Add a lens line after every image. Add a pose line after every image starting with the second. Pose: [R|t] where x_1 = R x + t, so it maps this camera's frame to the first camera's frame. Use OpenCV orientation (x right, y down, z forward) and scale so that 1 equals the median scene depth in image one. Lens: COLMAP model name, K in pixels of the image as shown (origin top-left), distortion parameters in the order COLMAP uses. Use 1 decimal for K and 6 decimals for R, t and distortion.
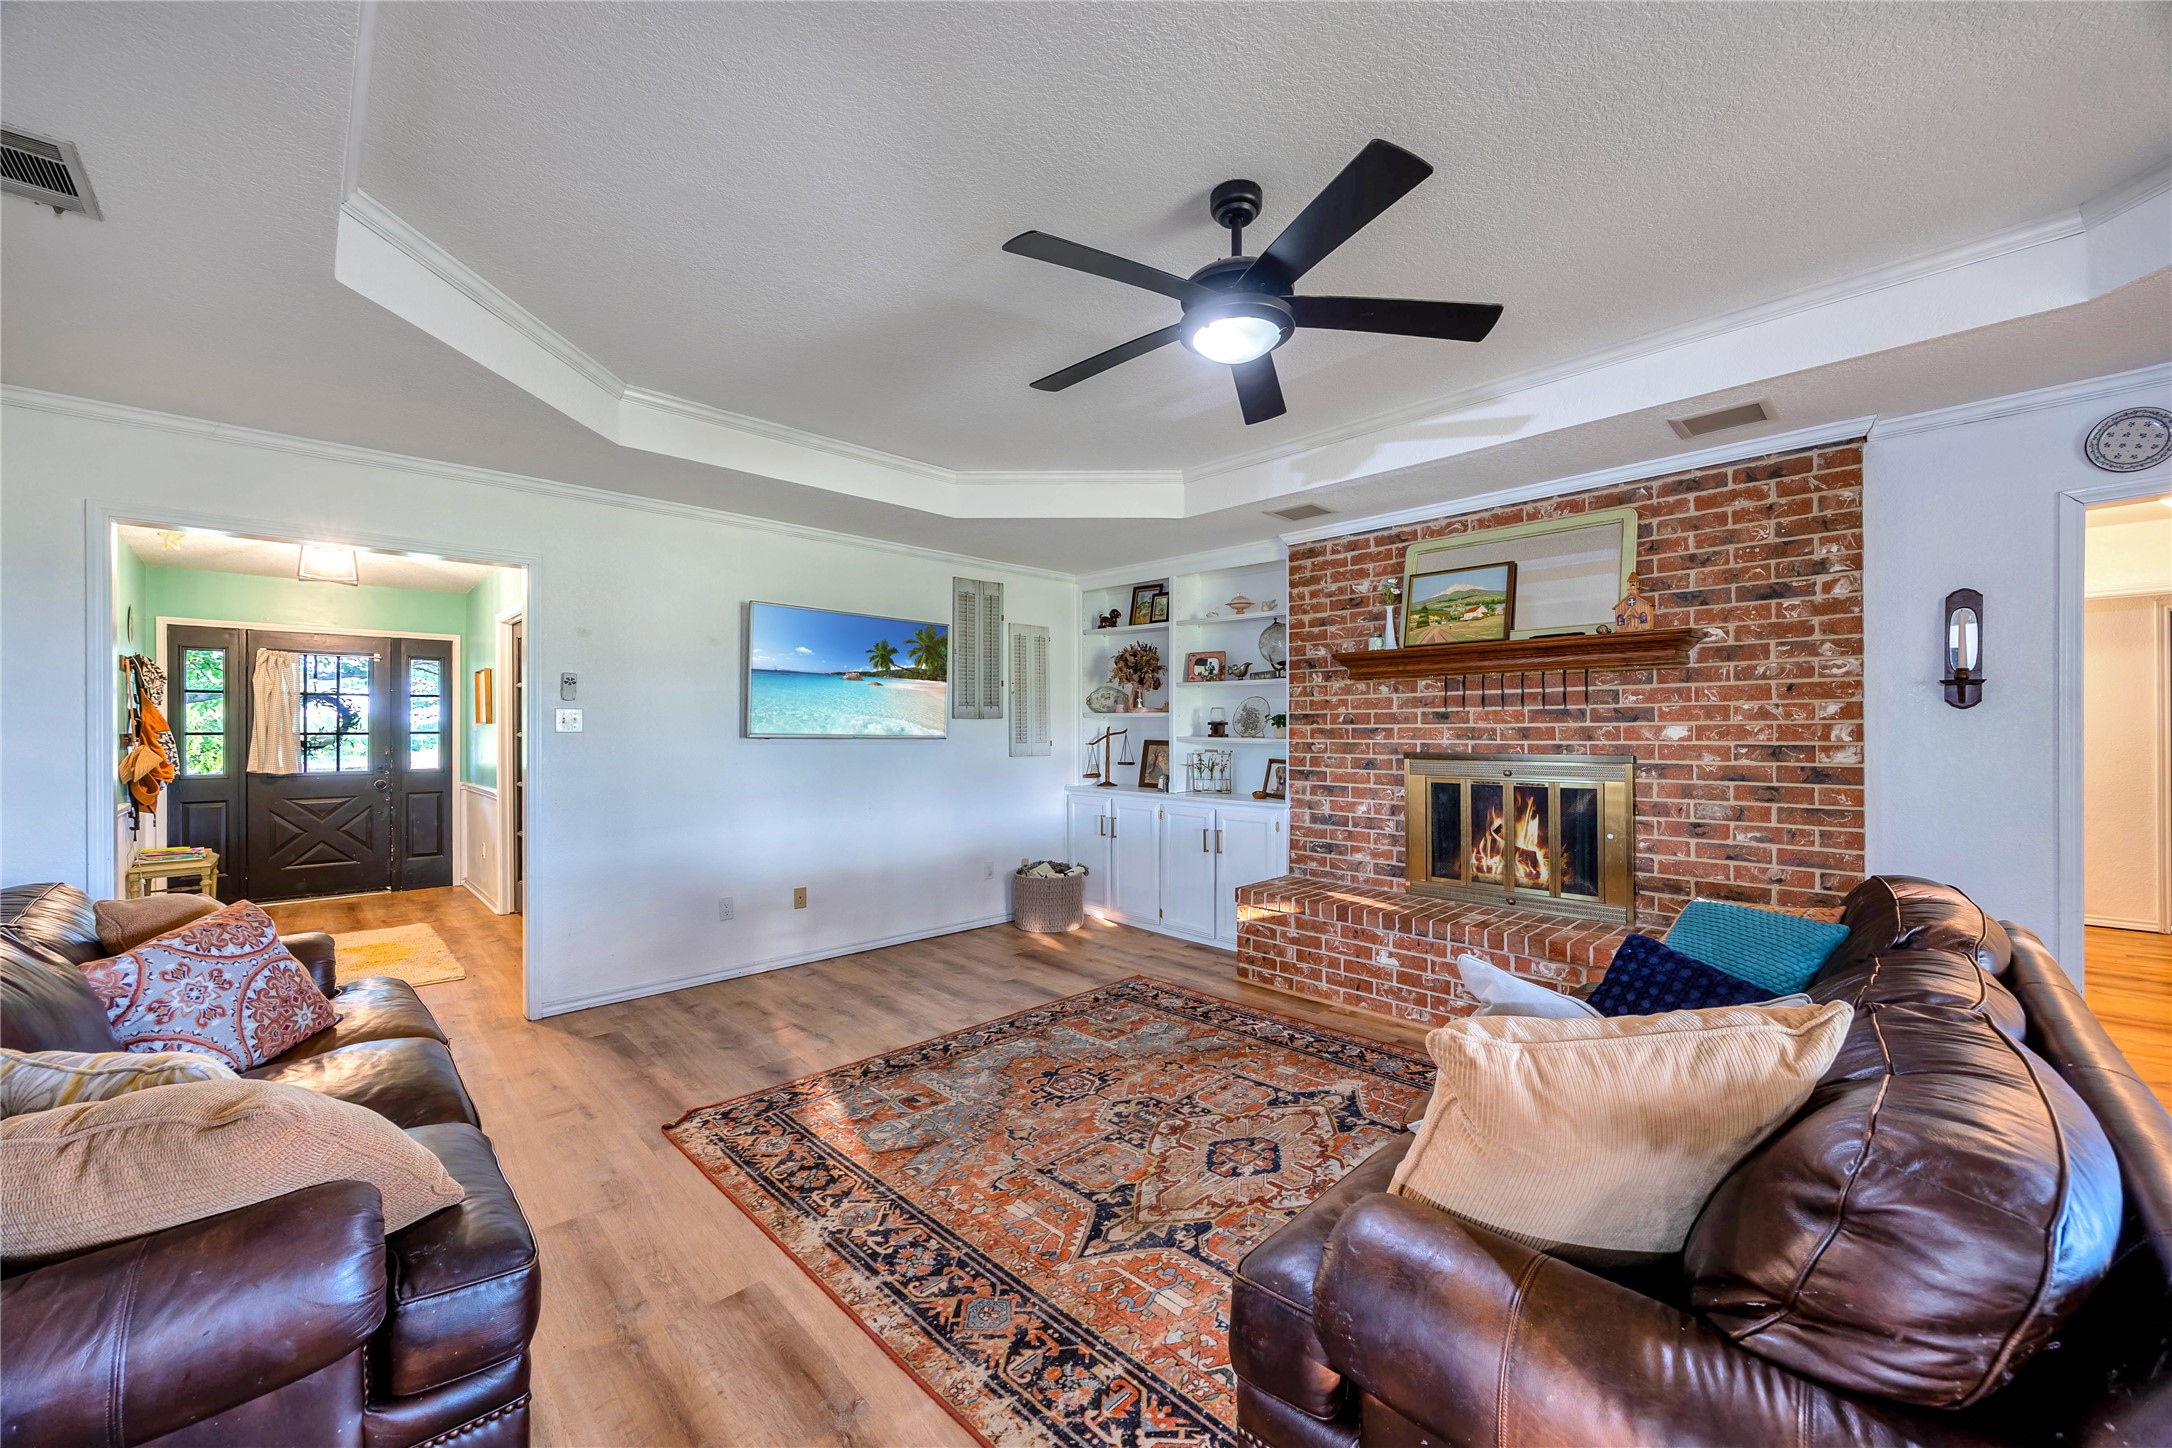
lens RADIAL K [[828.6, 0, 1095.8], [0, 828.6, 727.4], [0, 0, 1]] dist [-0.005383, 0.000508]
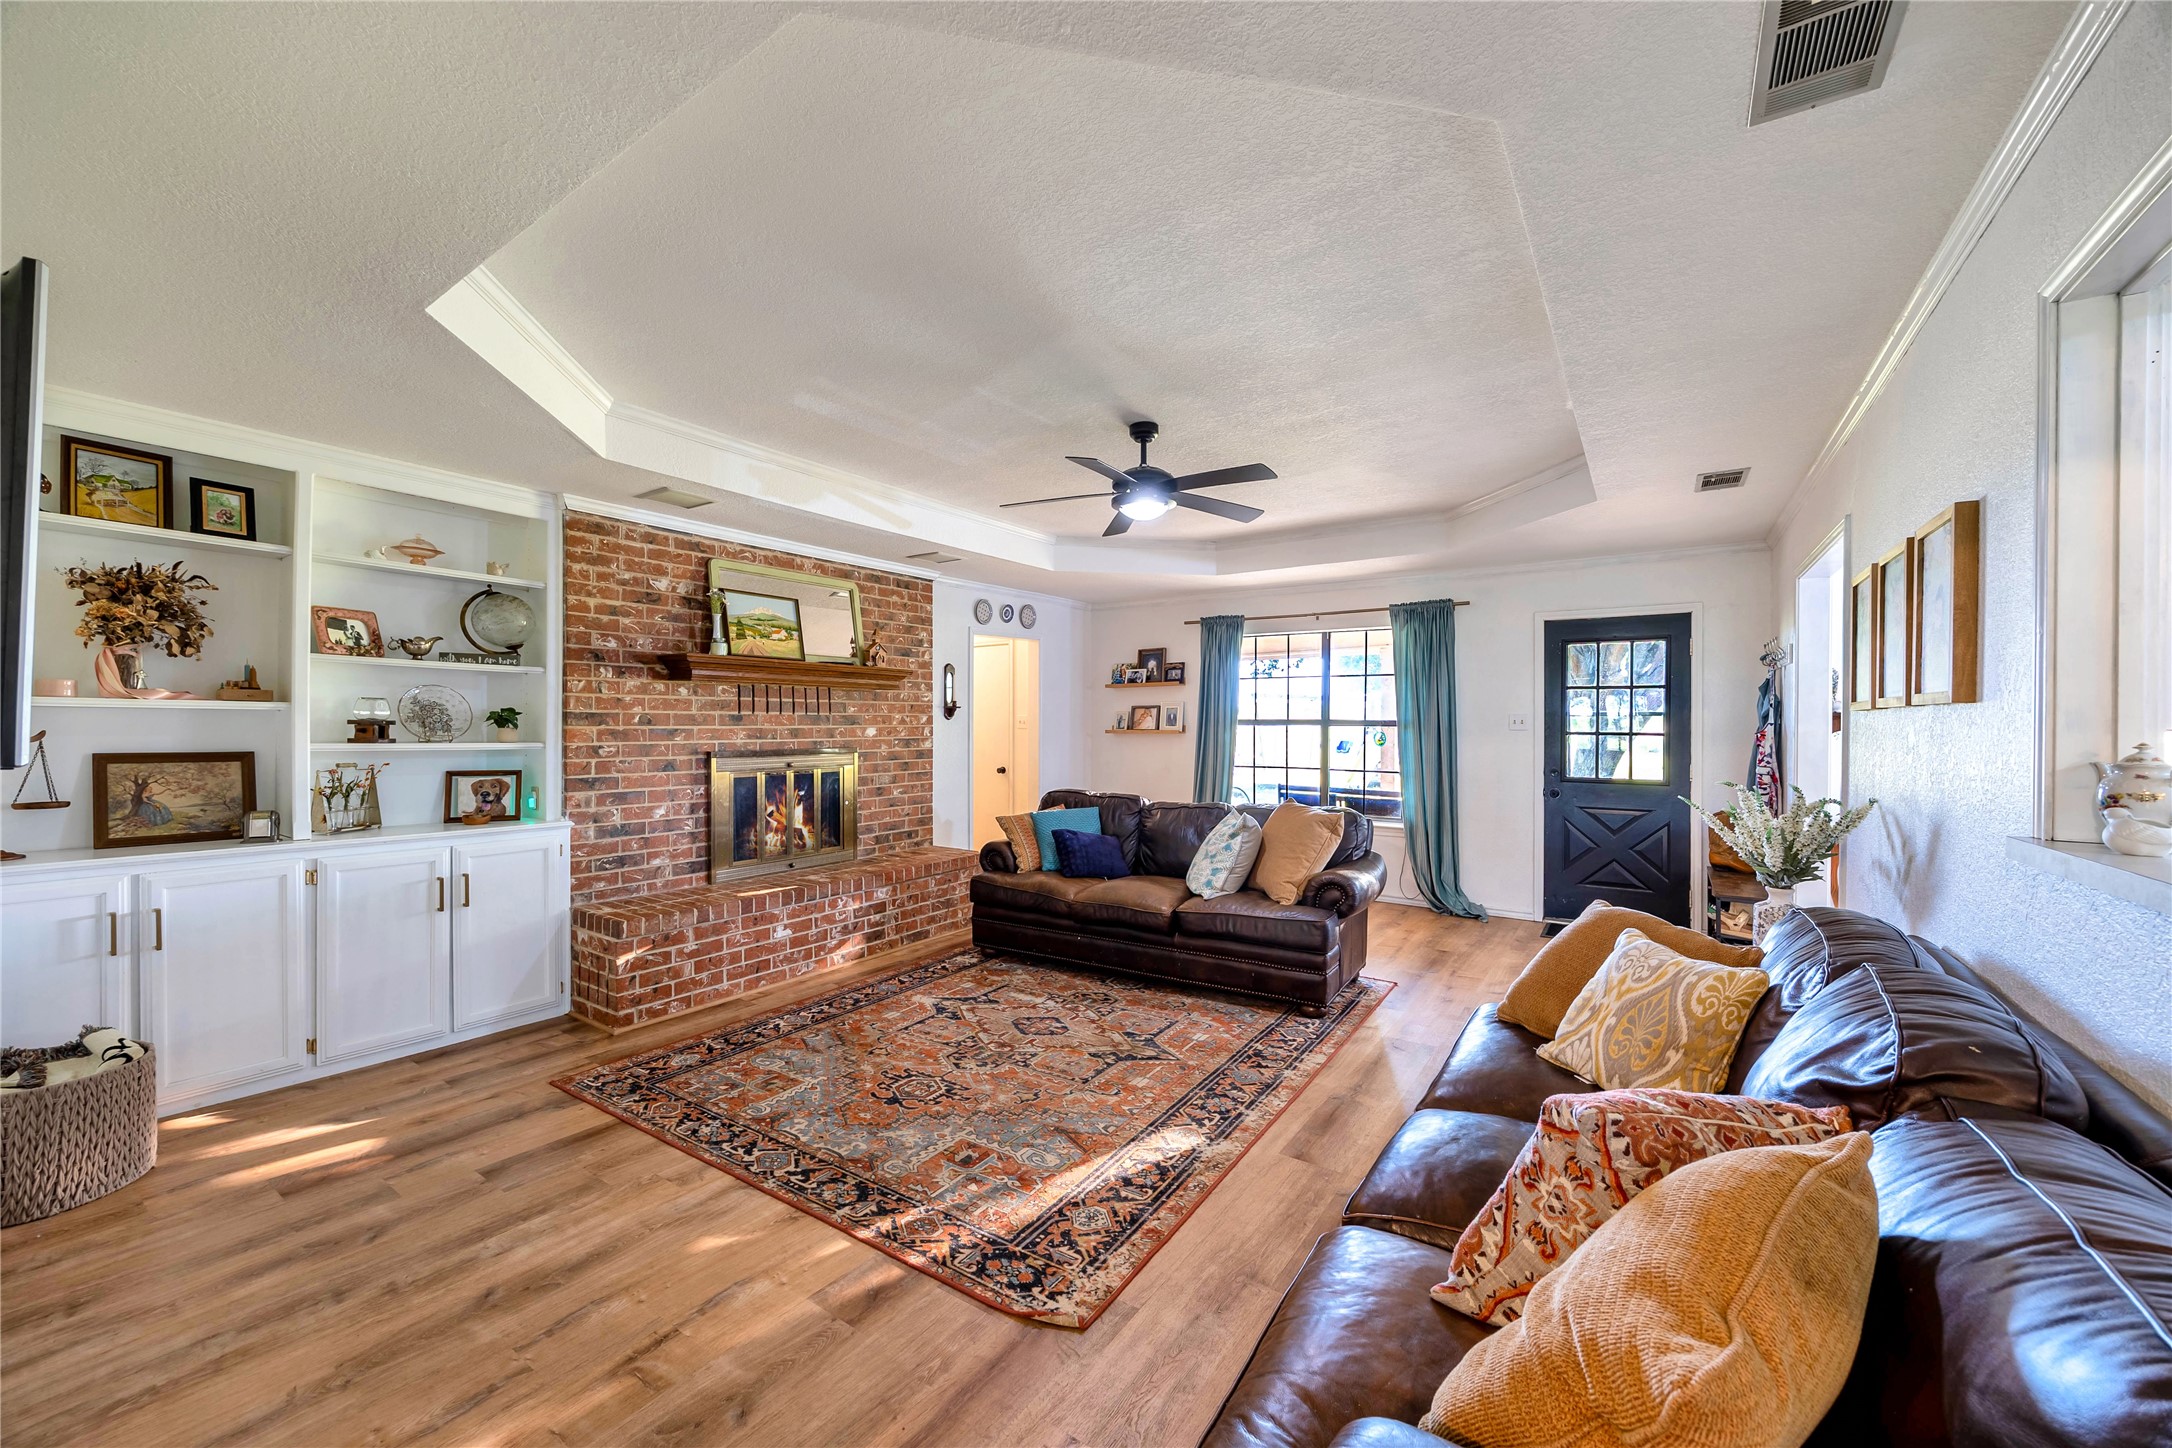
lens RADIAL K [[828.6, 0, 1092.8], [0, 828.6, 728.0], [0, 0, 1]] dist [-0.005383, 0.000508]
pose [[-0.198461, -0.000218, 0.980109, -0.959689], [-0.002042, 0.999998, -0.000191, -0.001925], [-0.980107, -0.002039, -0.198461, 0.912606]]
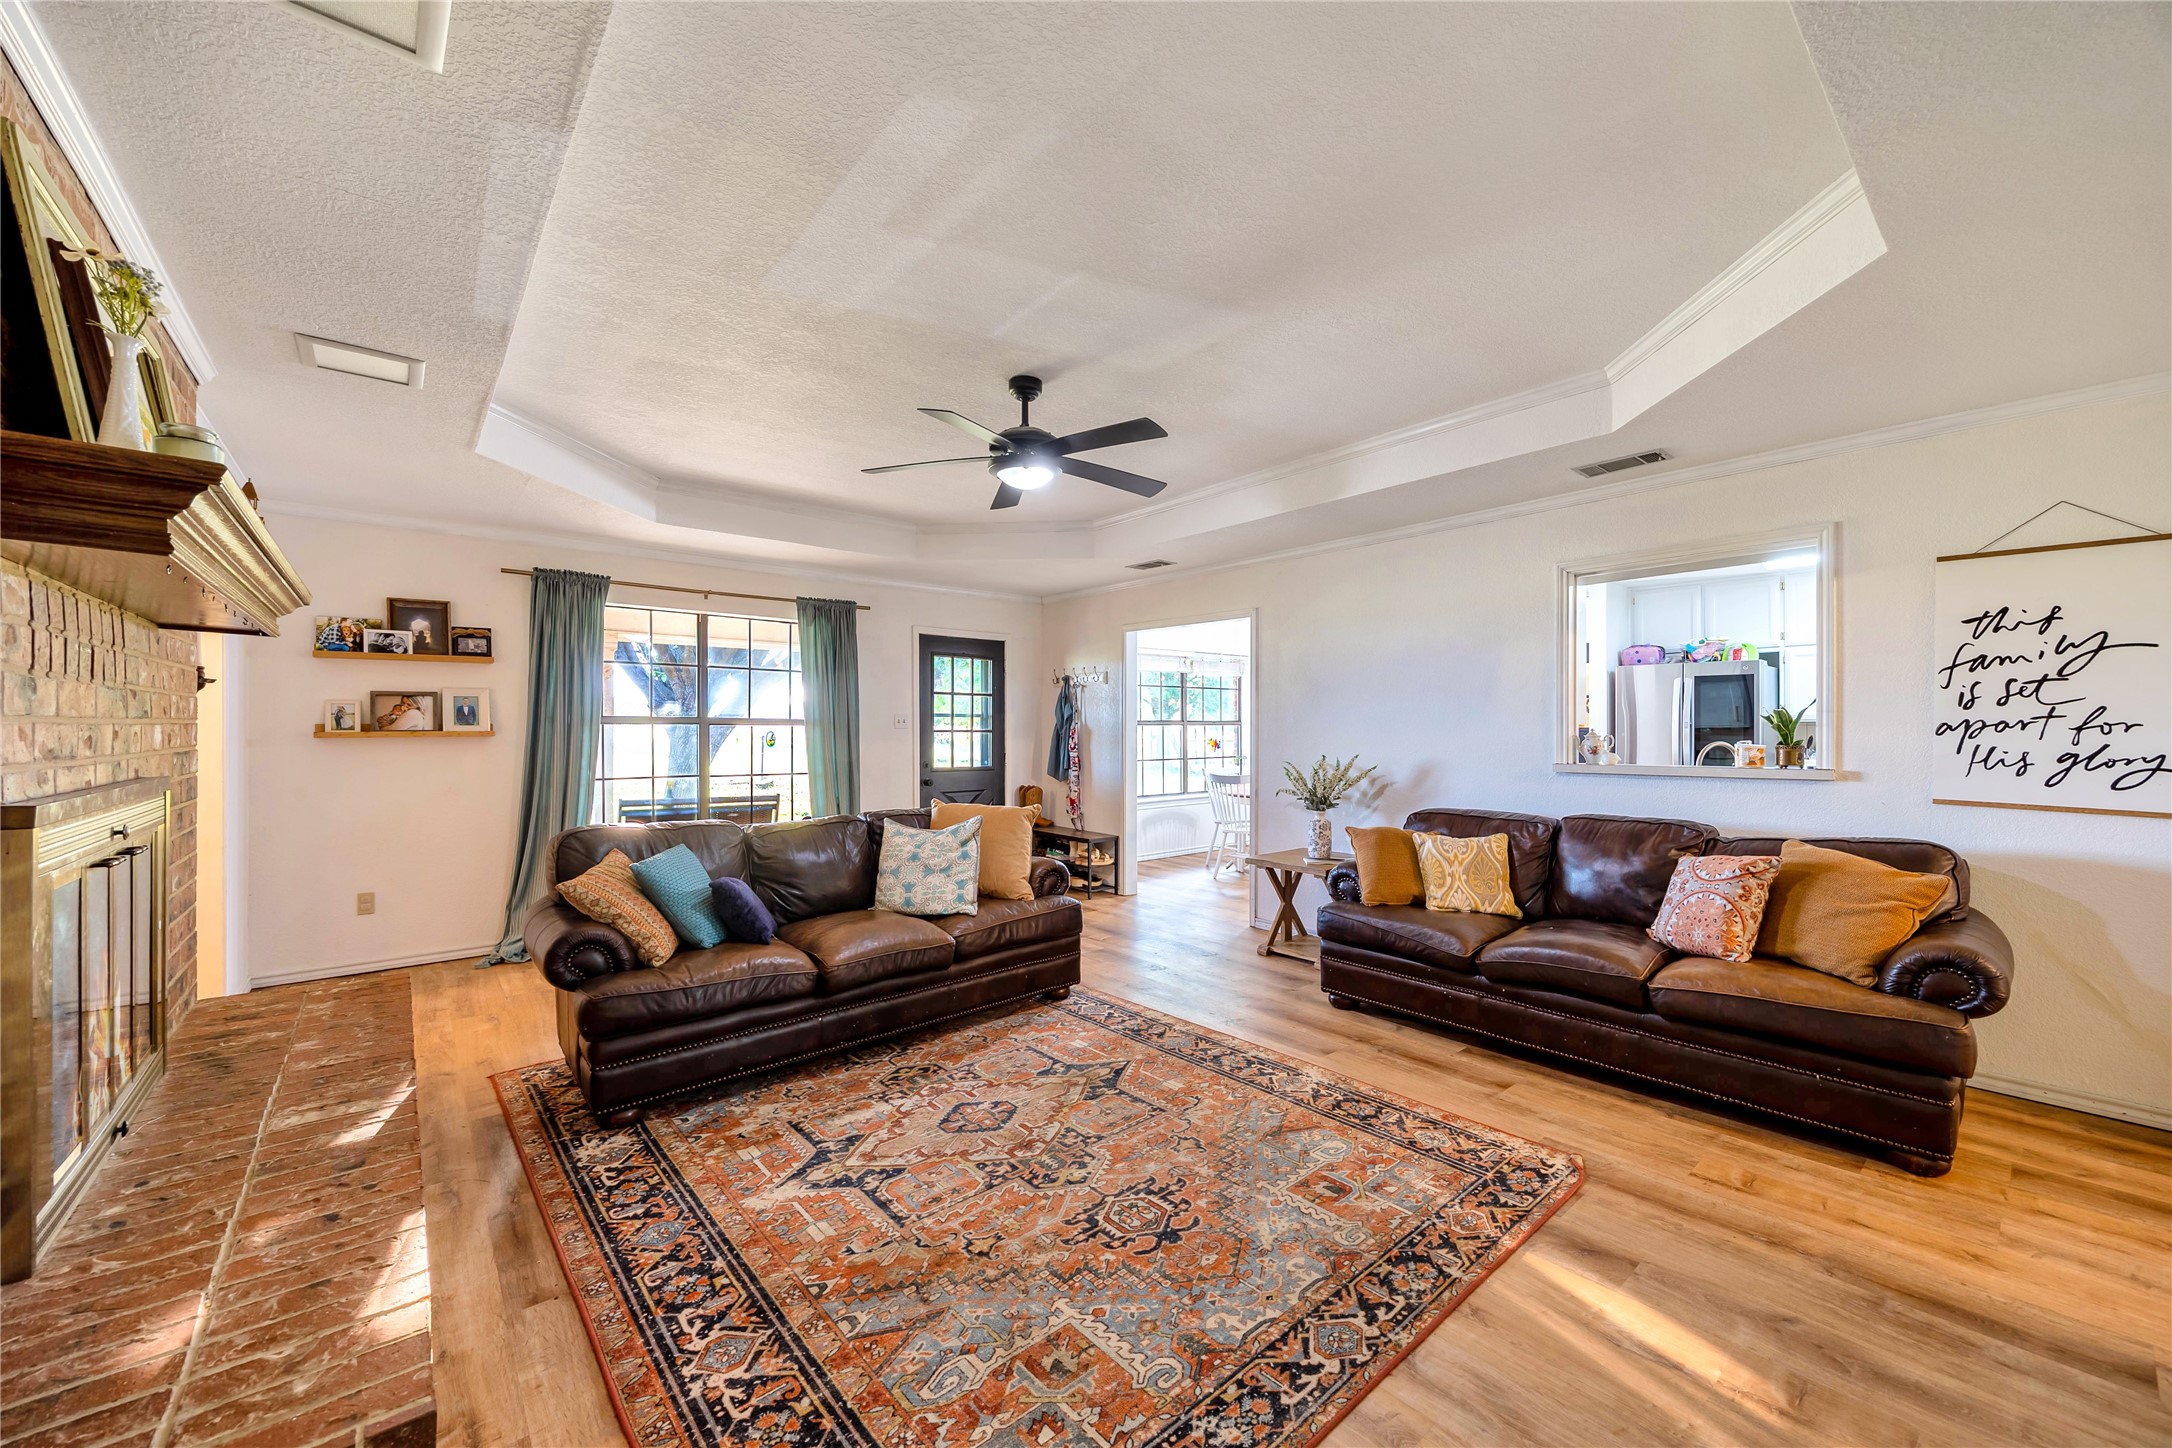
lens RADIAL K [[828.6, 0, 1093.6], [0, 828.6, 726.8], [0, 0, 1]] dist [-0.005383, 0.000508]
pose [[-0.997269, 0.004656, 0.073713, -0.043260], [0.004427, 0.999985, -0.003274, 0.004271], [-0.073727, -0.002938, -0.997274, 1.588118]]
